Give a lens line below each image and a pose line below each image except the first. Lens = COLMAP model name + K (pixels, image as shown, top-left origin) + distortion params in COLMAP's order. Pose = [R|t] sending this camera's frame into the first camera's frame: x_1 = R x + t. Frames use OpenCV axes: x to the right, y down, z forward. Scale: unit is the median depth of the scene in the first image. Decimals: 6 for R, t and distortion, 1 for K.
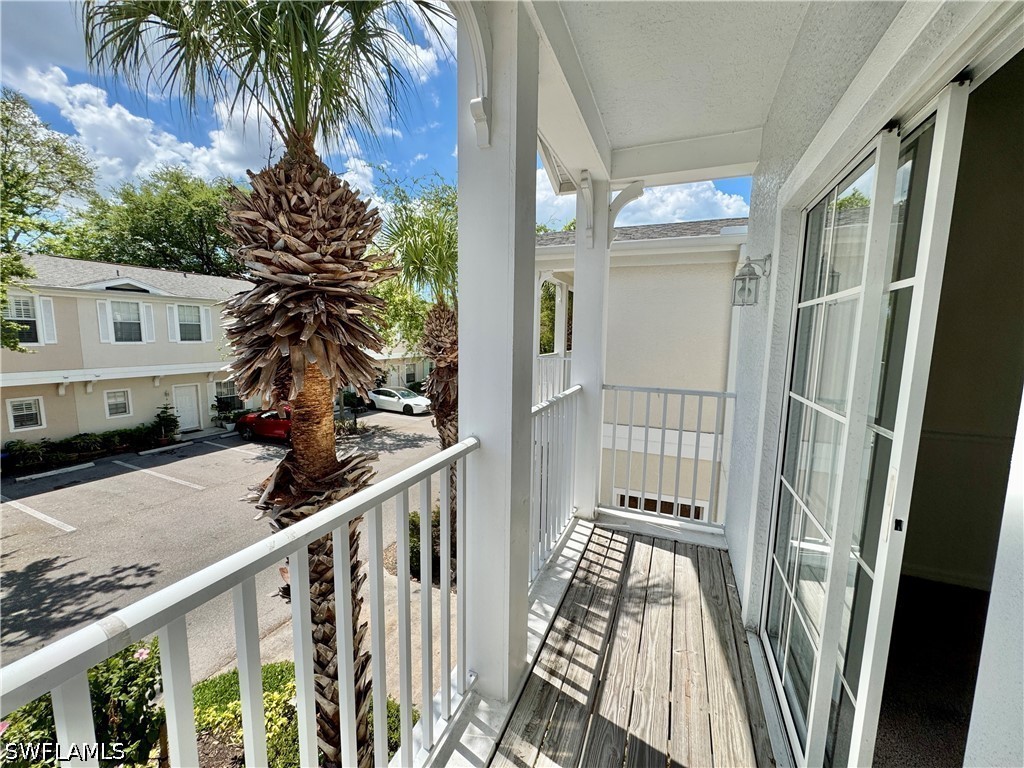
lens RADIAL K [[410.1, 0, 510.4], [0, 410.1, 384.5], [0, 0, 1]] dist [-0.003443, 0.000098]
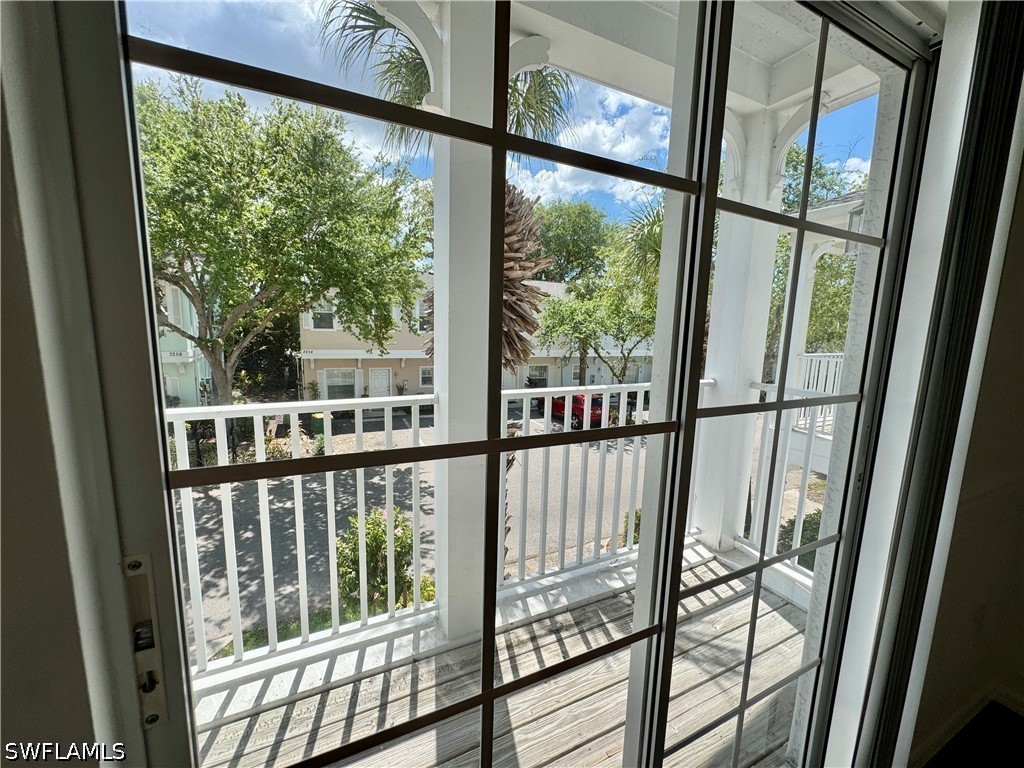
lens RADIAL K [[410.1, 0, 510.4], [0, 410.1, 384.5], [0, 0, 1]] dist [-0.003443, 0.000098]
pose [[0.746731, 0.102568, -0.657170, 0.602933], [-0.096692, 0.994282, 0.045313, 0.019770], [0.658060, 0.029707, 0.752379, 0.201705]]
